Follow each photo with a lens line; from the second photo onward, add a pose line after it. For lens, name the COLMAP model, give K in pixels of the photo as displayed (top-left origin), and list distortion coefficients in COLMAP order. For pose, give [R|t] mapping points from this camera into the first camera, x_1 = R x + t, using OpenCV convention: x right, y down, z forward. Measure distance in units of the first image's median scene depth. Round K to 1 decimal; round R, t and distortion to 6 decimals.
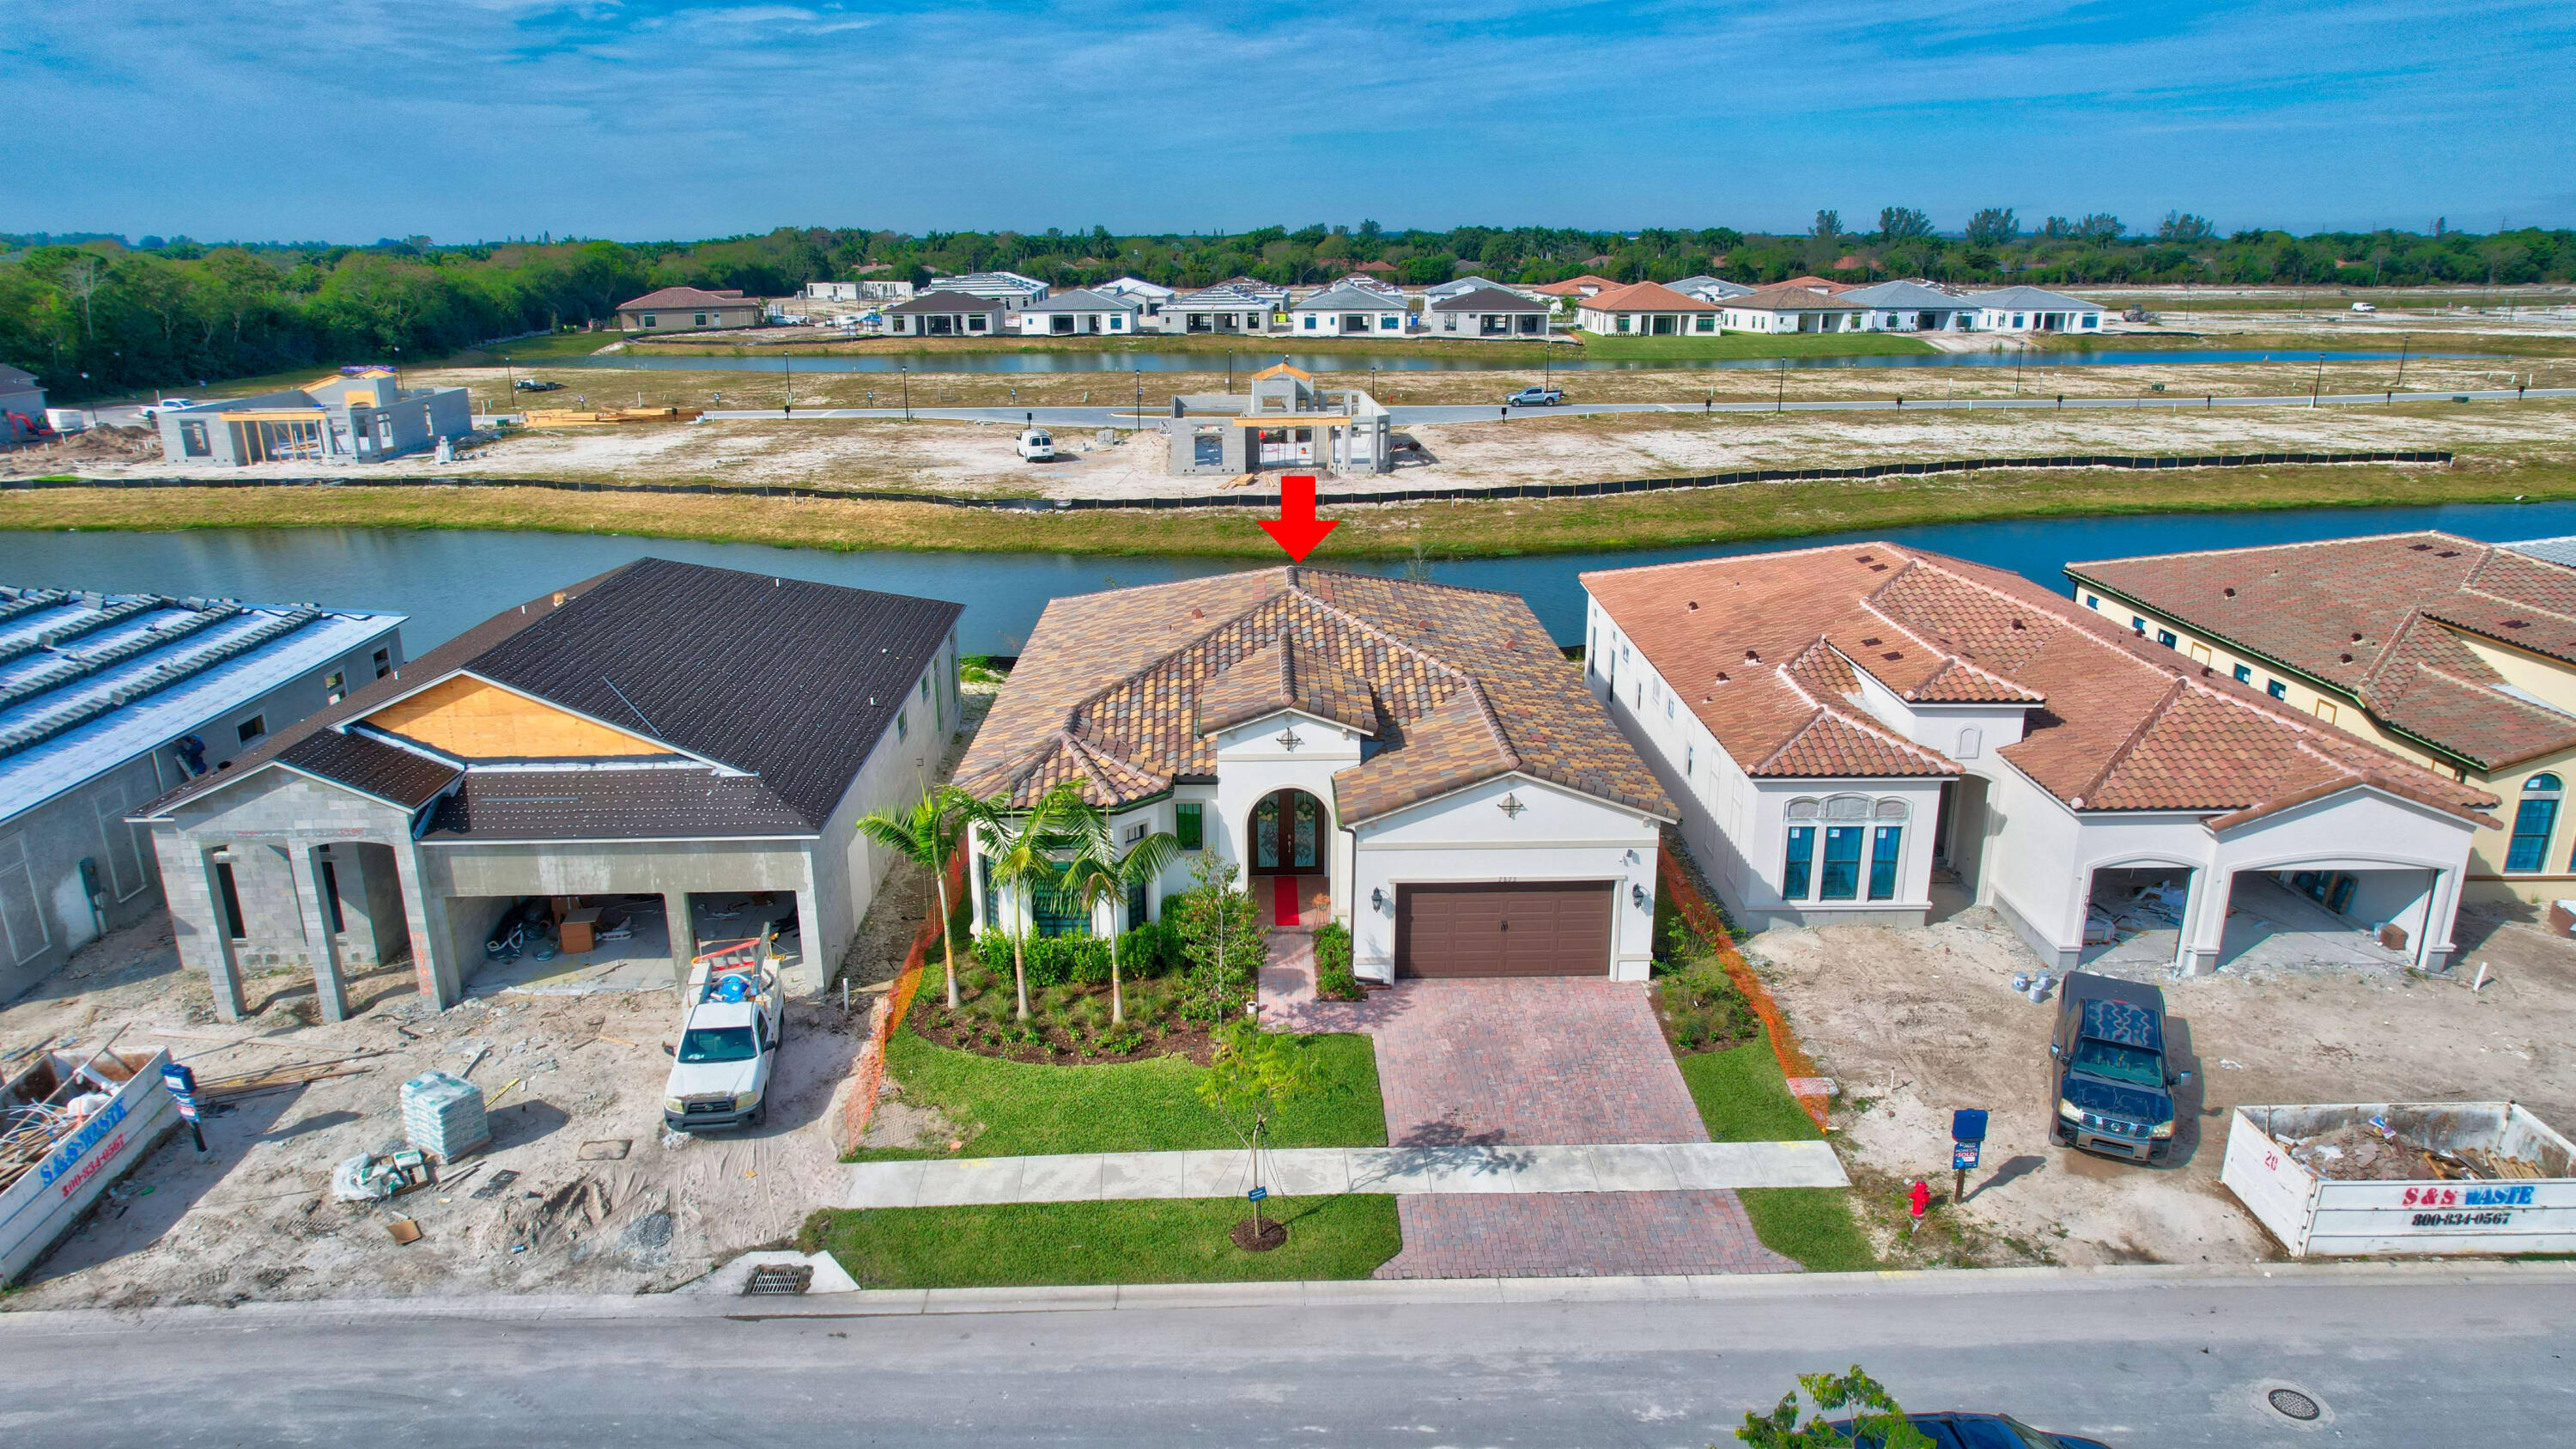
lens RADIAL K [[1656.8, 0, 1287.1], [0, 1656.8, 719.6], [0, 0, 1]] dist [-0.076366, 0.070294]
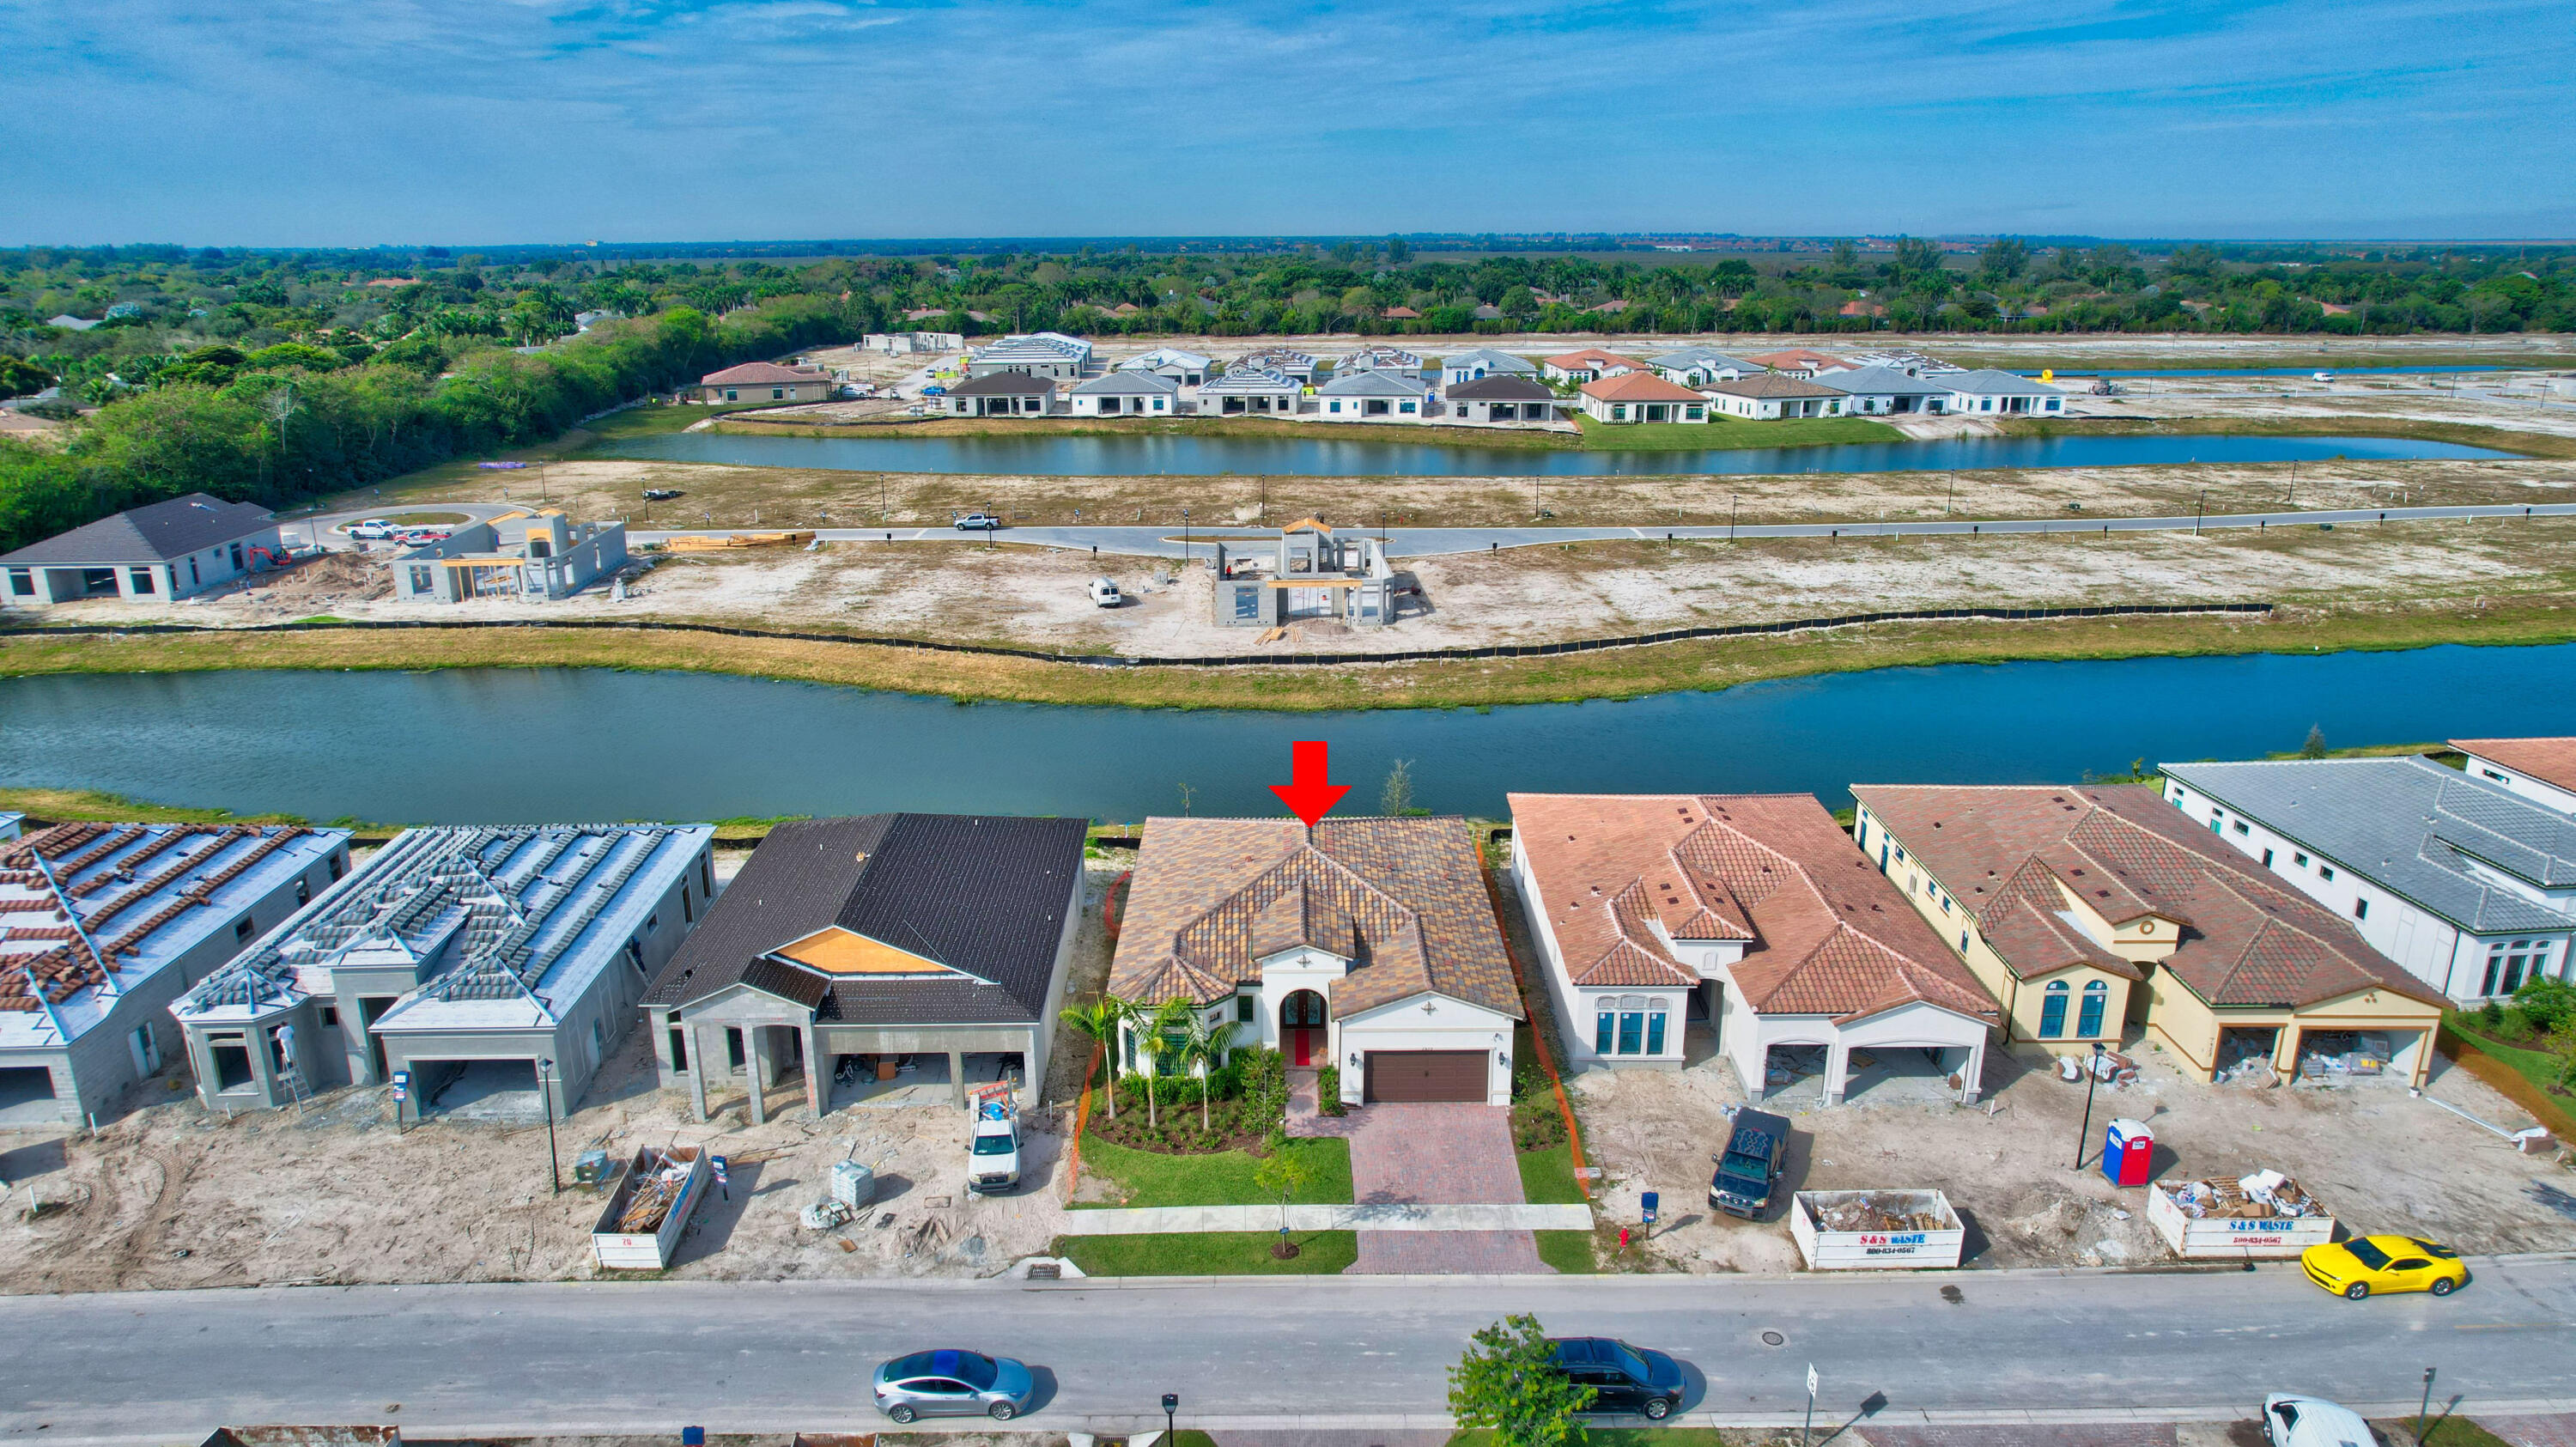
lens RADIAL K [[1656.6, 0, 1289.8], [0, 1656.6, 730.4], [0, 0, 1]] dist [-0.076366, 0.070294]
pose [[0.999867, 0.007360, -0.014558, 0.009560], [-0.007229, 0.999933, 0.009034, -0.245322], [0.014624, -0.008928, 0.999853, -0.720750]]
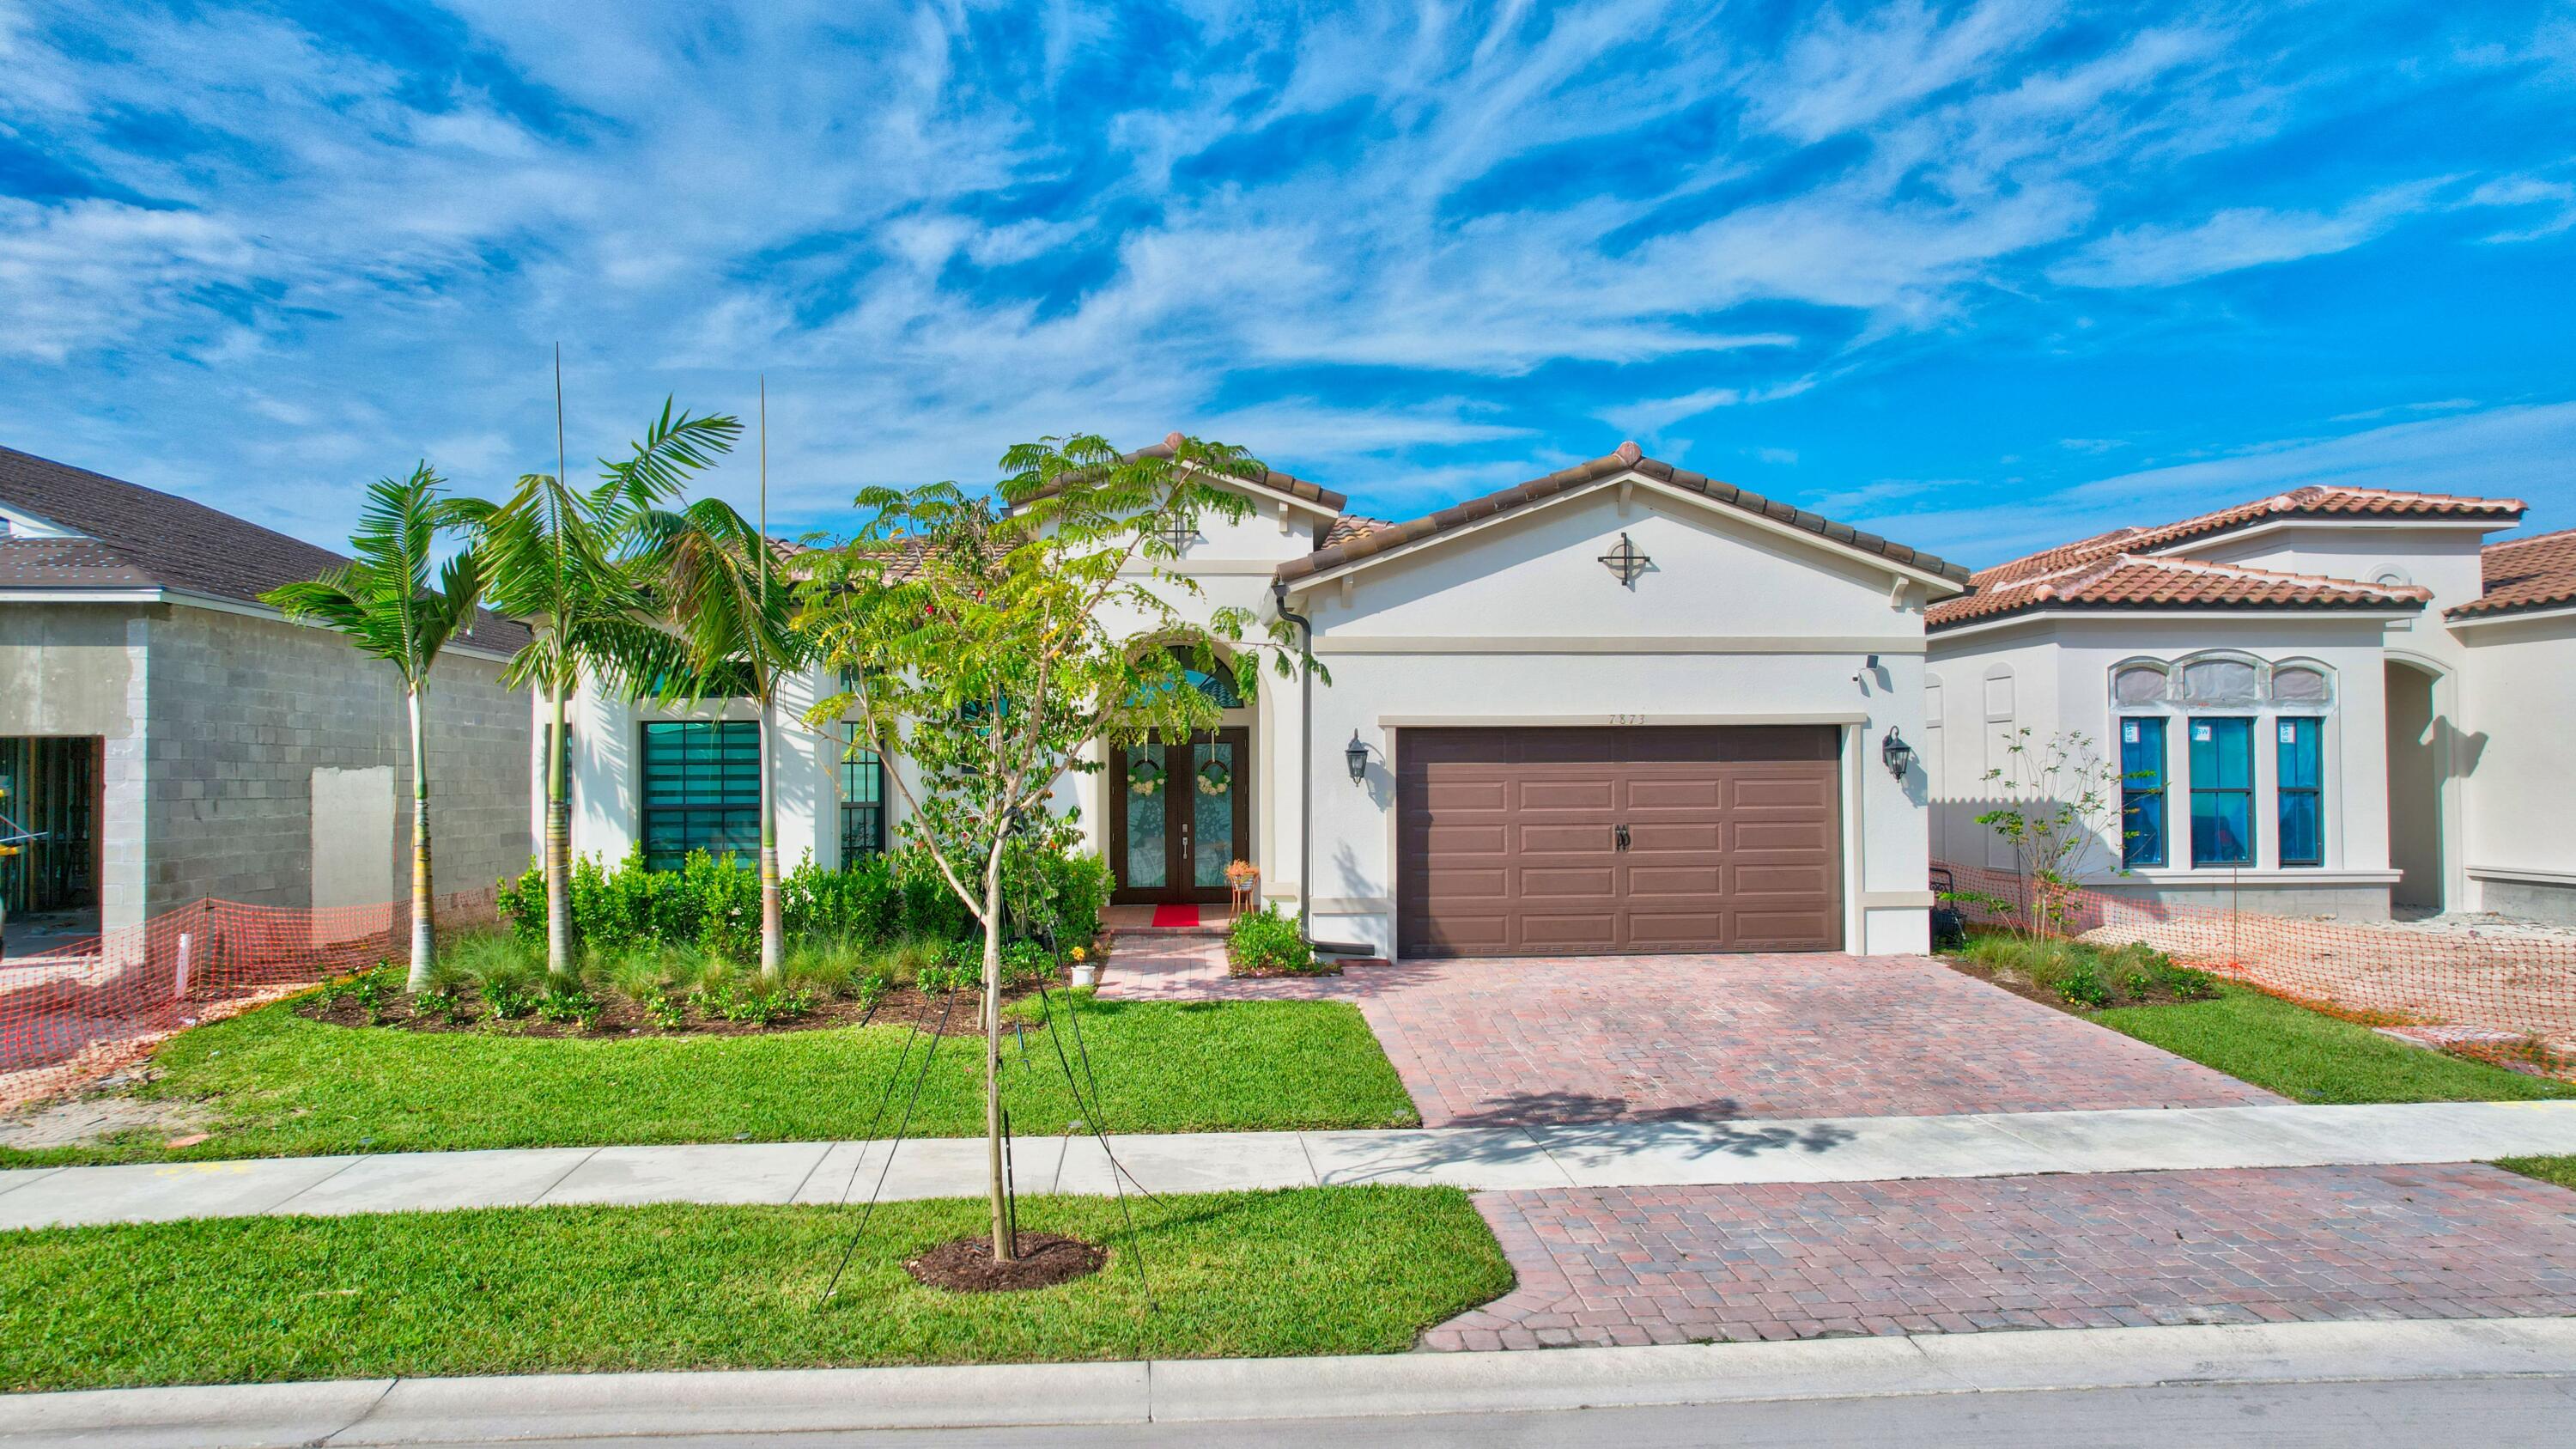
lens RADIAL K [[1656.8, 0, 1292.5], [0, 1656.8, 724.8], [0, 0, 1]] dist [-0.076366, 0.070294]
pose [[0.999047, -0.000397, 0.043639, 0.014941], [0.014133, 0.949009, -0.314932, 0.236765], [-0.041289, 0.315248, 0.948111, 0.525883]]
